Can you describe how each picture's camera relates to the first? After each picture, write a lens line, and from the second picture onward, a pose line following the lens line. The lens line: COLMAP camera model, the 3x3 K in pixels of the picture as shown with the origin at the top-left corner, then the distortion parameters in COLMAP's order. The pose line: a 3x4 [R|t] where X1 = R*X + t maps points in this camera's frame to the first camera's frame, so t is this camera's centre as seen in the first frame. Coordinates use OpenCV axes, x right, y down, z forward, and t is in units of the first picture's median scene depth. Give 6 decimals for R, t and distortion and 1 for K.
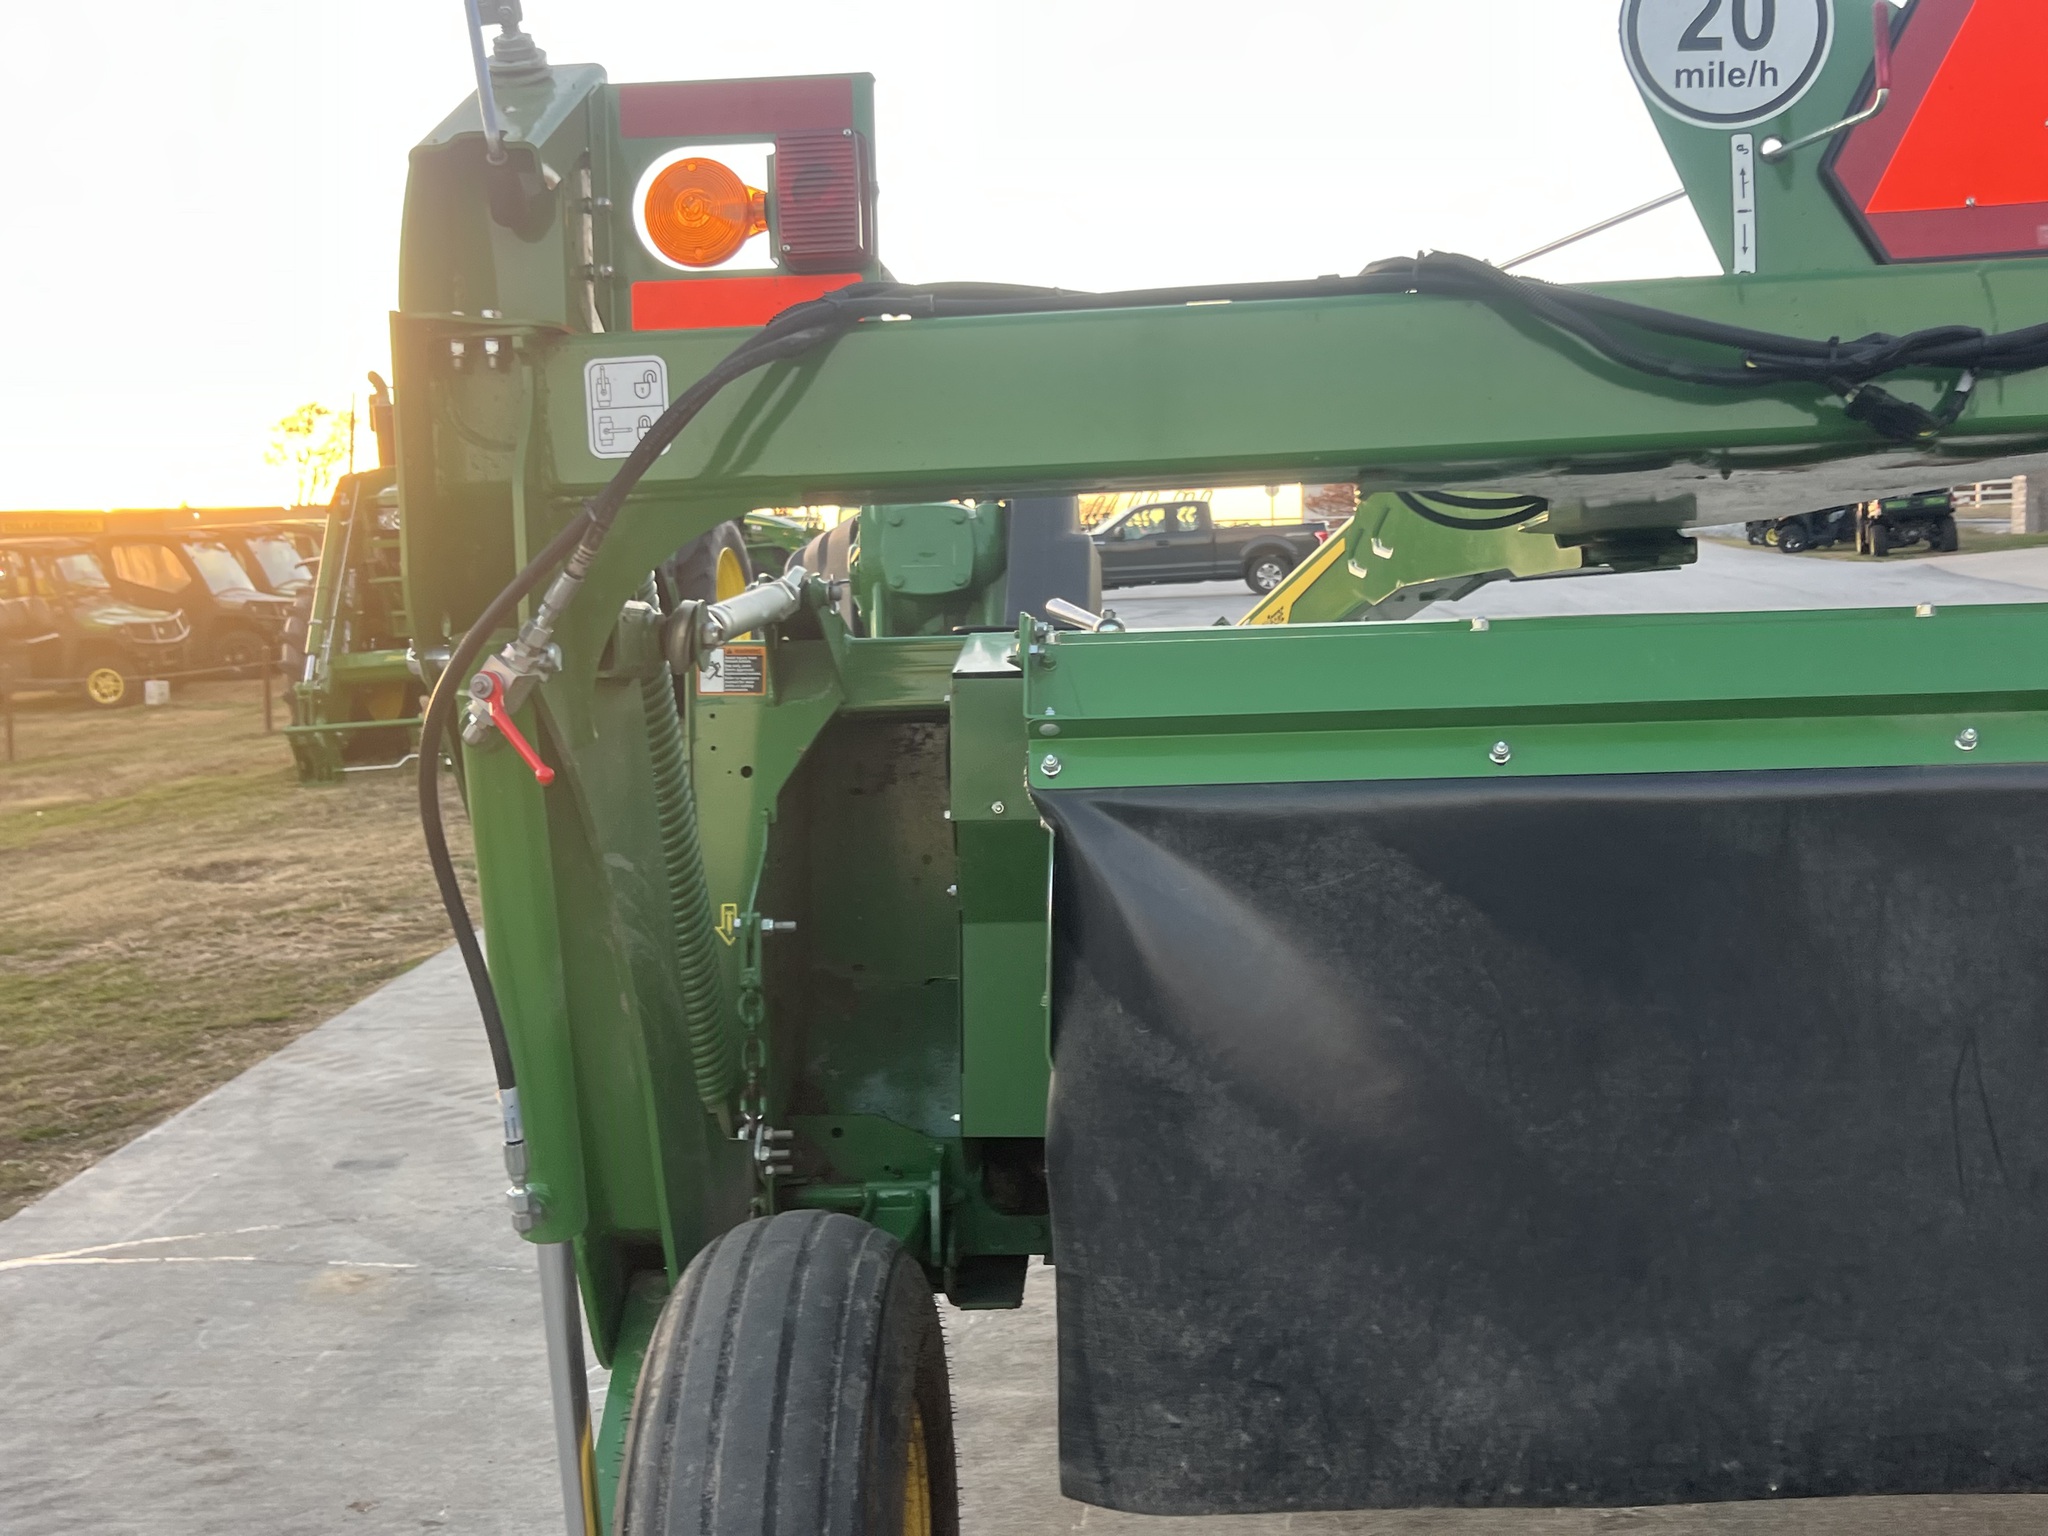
lens RADIAL K [[2218.0, 0, 1040.9], [0, 2218.0, 760.3], [0, 0, 1]] dist [0.161338, -0.416065]
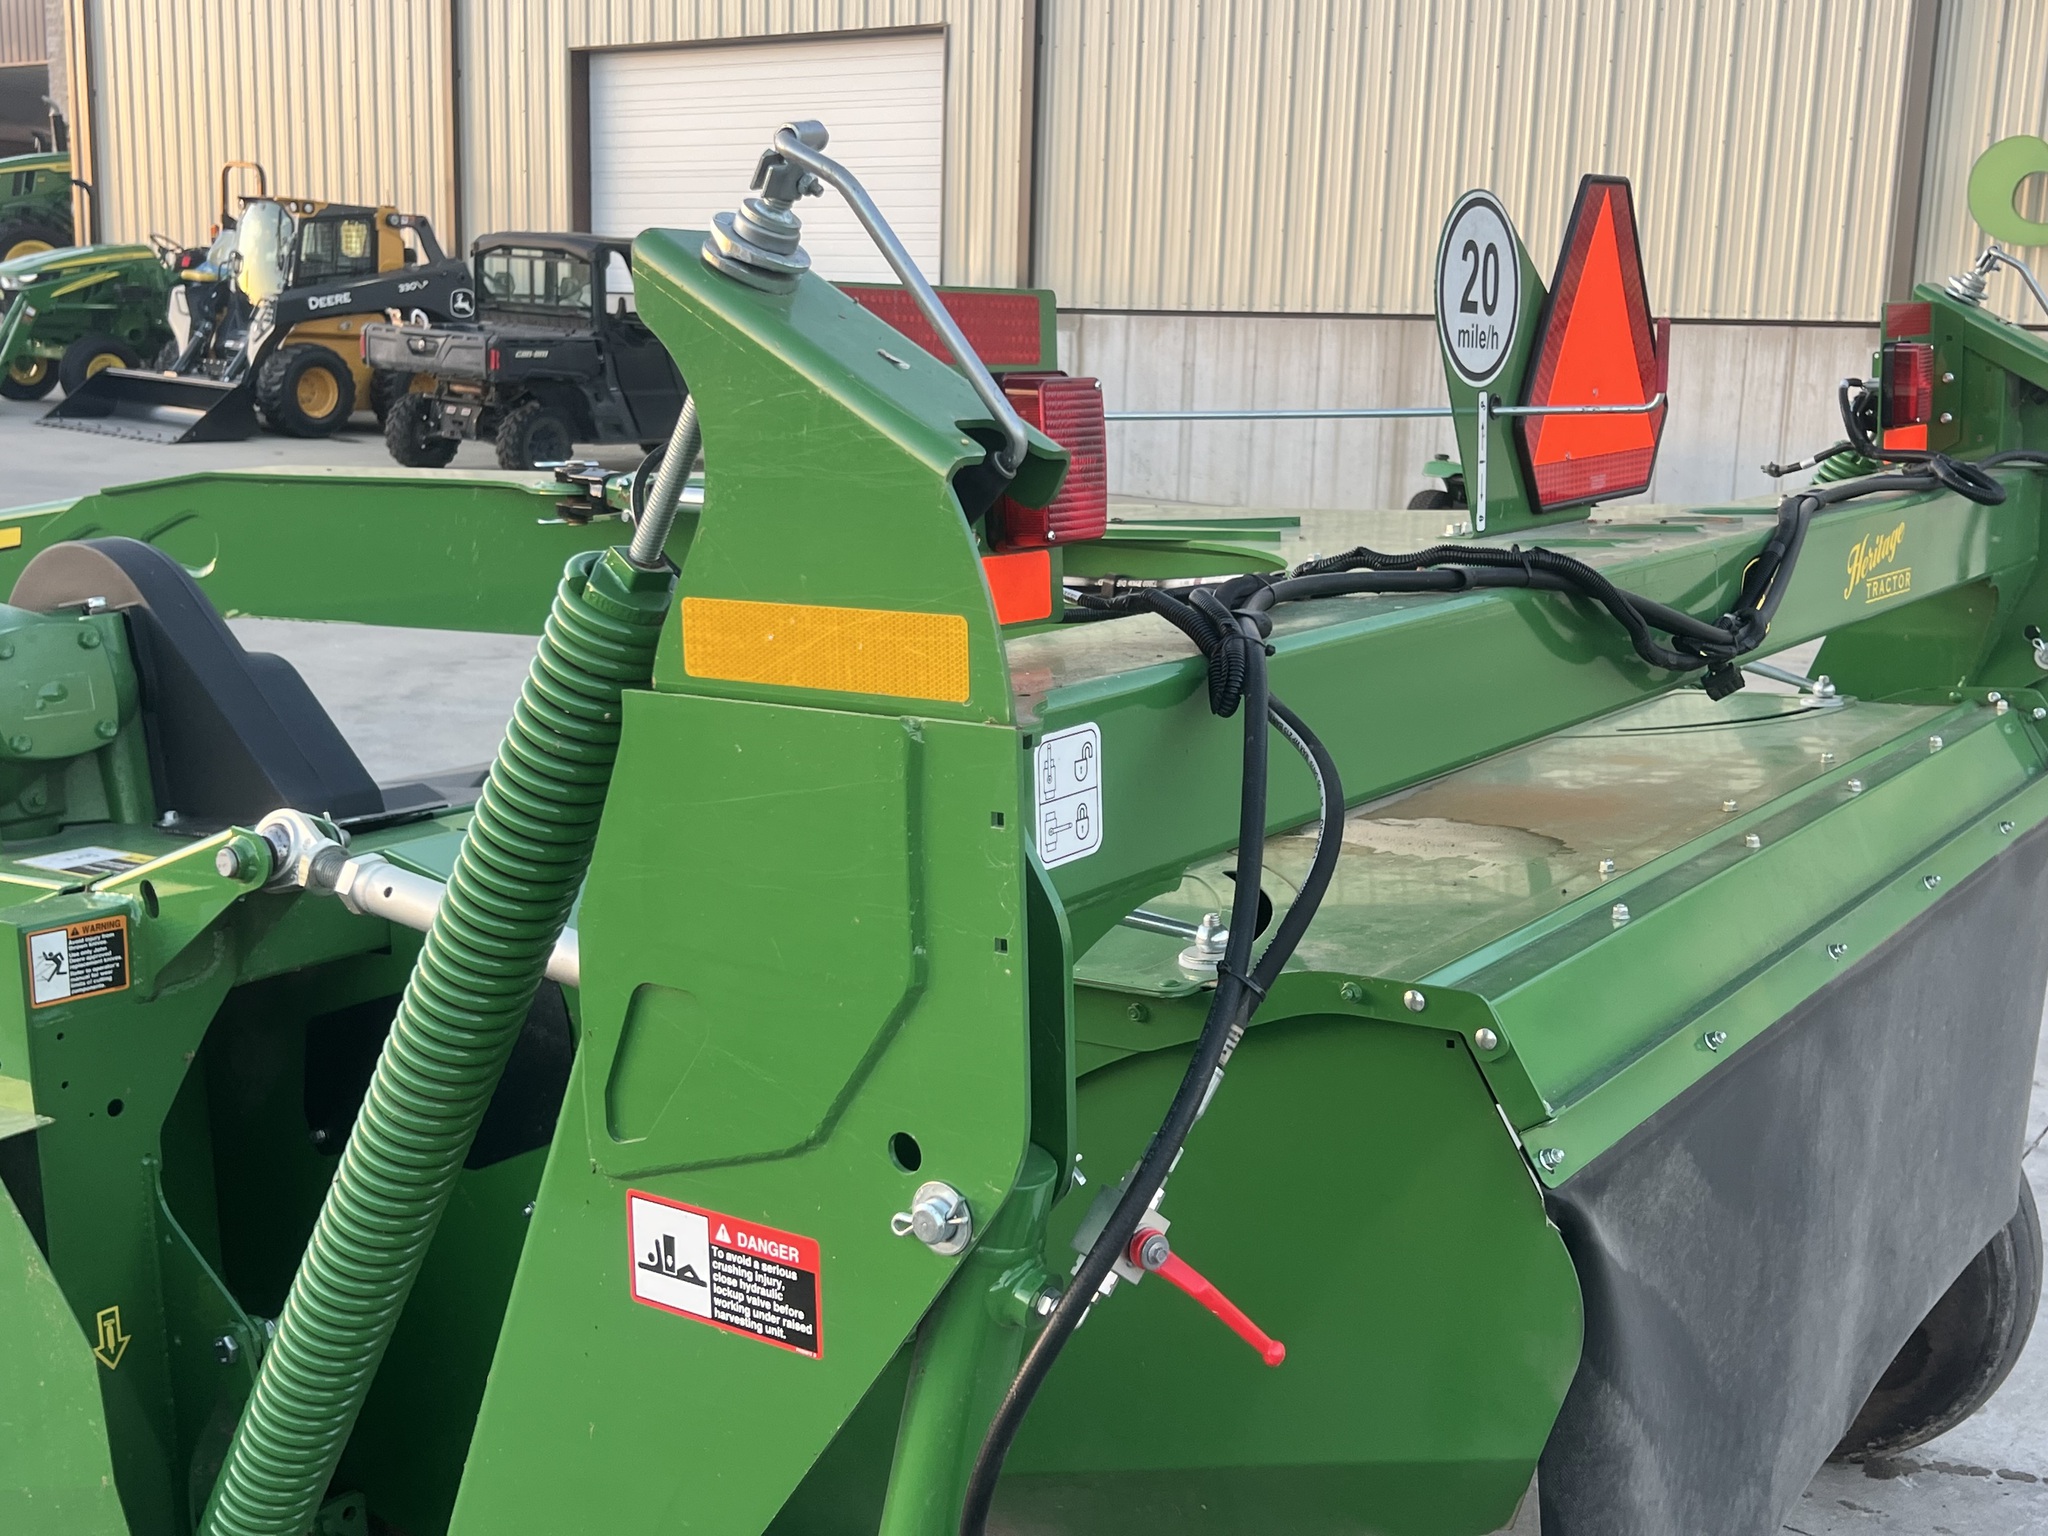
lens RADIAL K [[2218.0, 0, 1040.9], [0, 2218.0, 760.3], [0, 0, 1]] dist [0.161338, -0.416065]
pose [[0.530548, -0.124787, 0.838419, -0.879101], [0.023163, 0.990869, 0.132820, -0.294833], [-0.847338, -0.051047, 0.528595, 0.701750]]
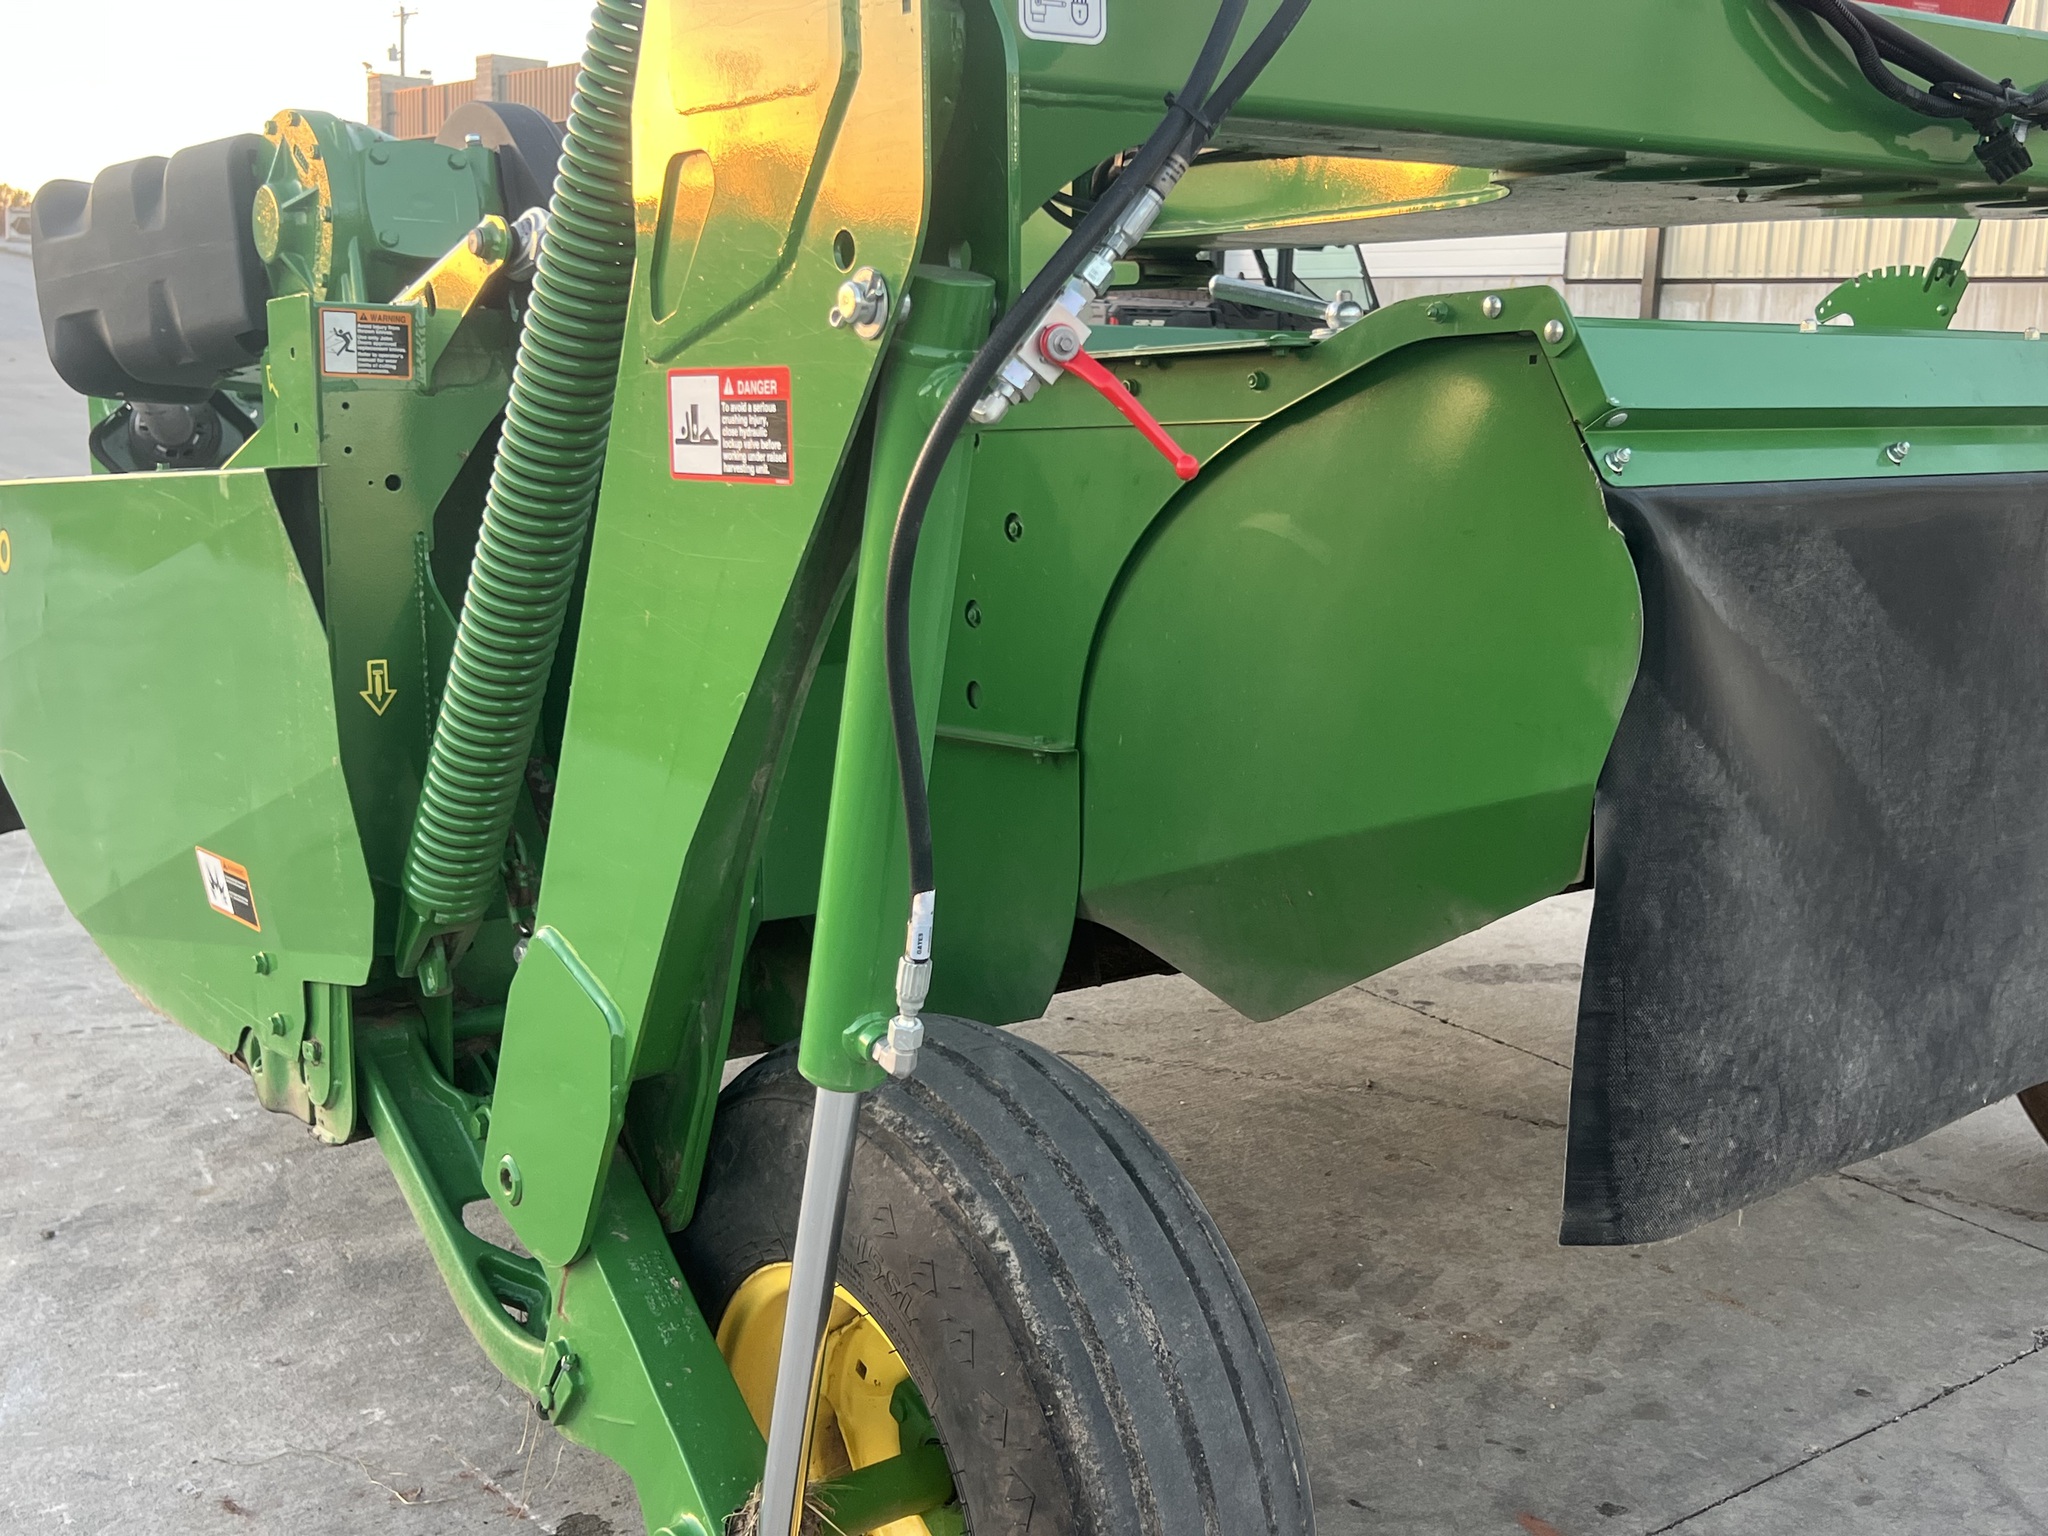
lens RADIAL K [[2218.0, 0, 1040.9], [0, 2218.0, 760.3], [0, 0, 1]] dist [0.161338, -0.416065]
pose [[0.750703, -0.072730, 0.656624, -0.779513], [-0.001274, 0.993760, 0.111528, 0.022163], [-0.660639, -0.084561, 0.745926, 0.473610]]
